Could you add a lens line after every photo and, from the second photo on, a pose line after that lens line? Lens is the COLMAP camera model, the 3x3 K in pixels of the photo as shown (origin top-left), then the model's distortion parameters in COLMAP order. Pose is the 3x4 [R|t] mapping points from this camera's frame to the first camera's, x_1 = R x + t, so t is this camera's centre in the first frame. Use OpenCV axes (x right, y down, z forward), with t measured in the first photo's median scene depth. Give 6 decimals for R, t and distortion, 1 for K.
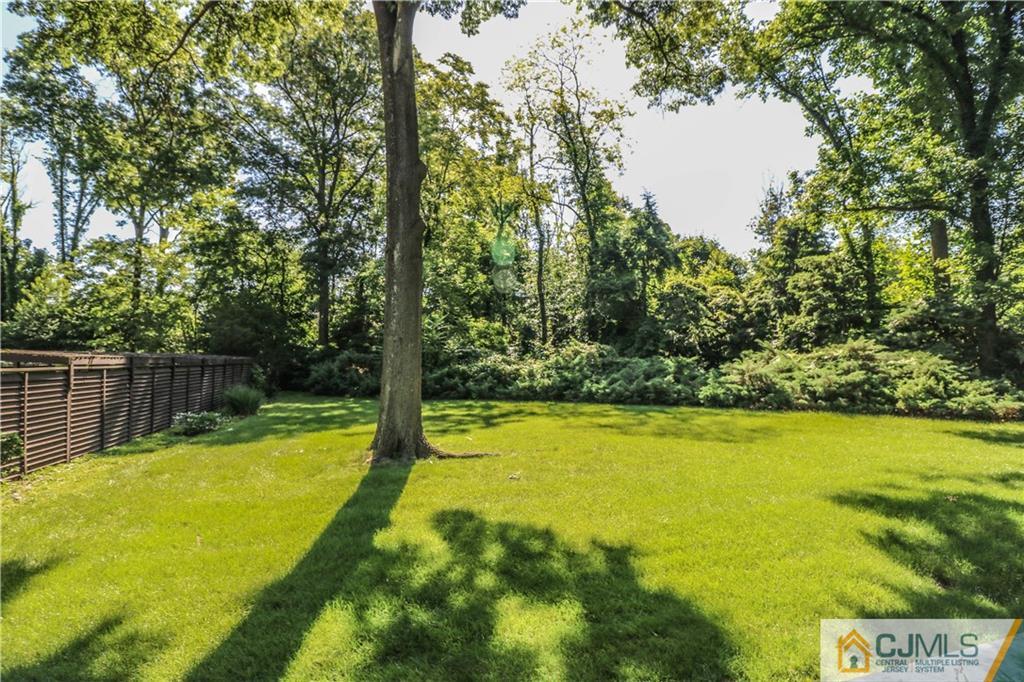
lens RADIAL K [[494.8, 0, 515.7], [0, 494.8, 347.5], [0, 0, 1]] dist [-0.016614, -0.002828]
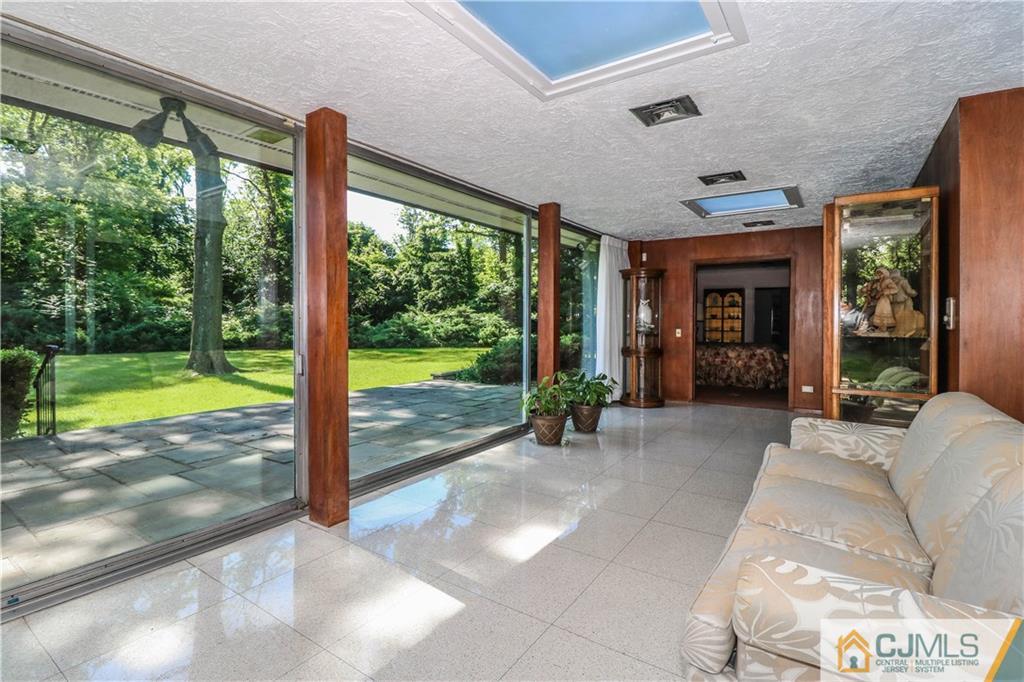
lens RADIAL K [[494.8, 0, 514.5], [0, 494.8, 332.0], [0, 0, 1]] dist [-0.016614, -0.002828]
pose [[0.759502, -0.008042, 0.650455, -0.254095], [-0.018988, 0.999223, 0.034526, 0.010224], [-0.650228, -0.038573, 0.758760, -0.382465]]
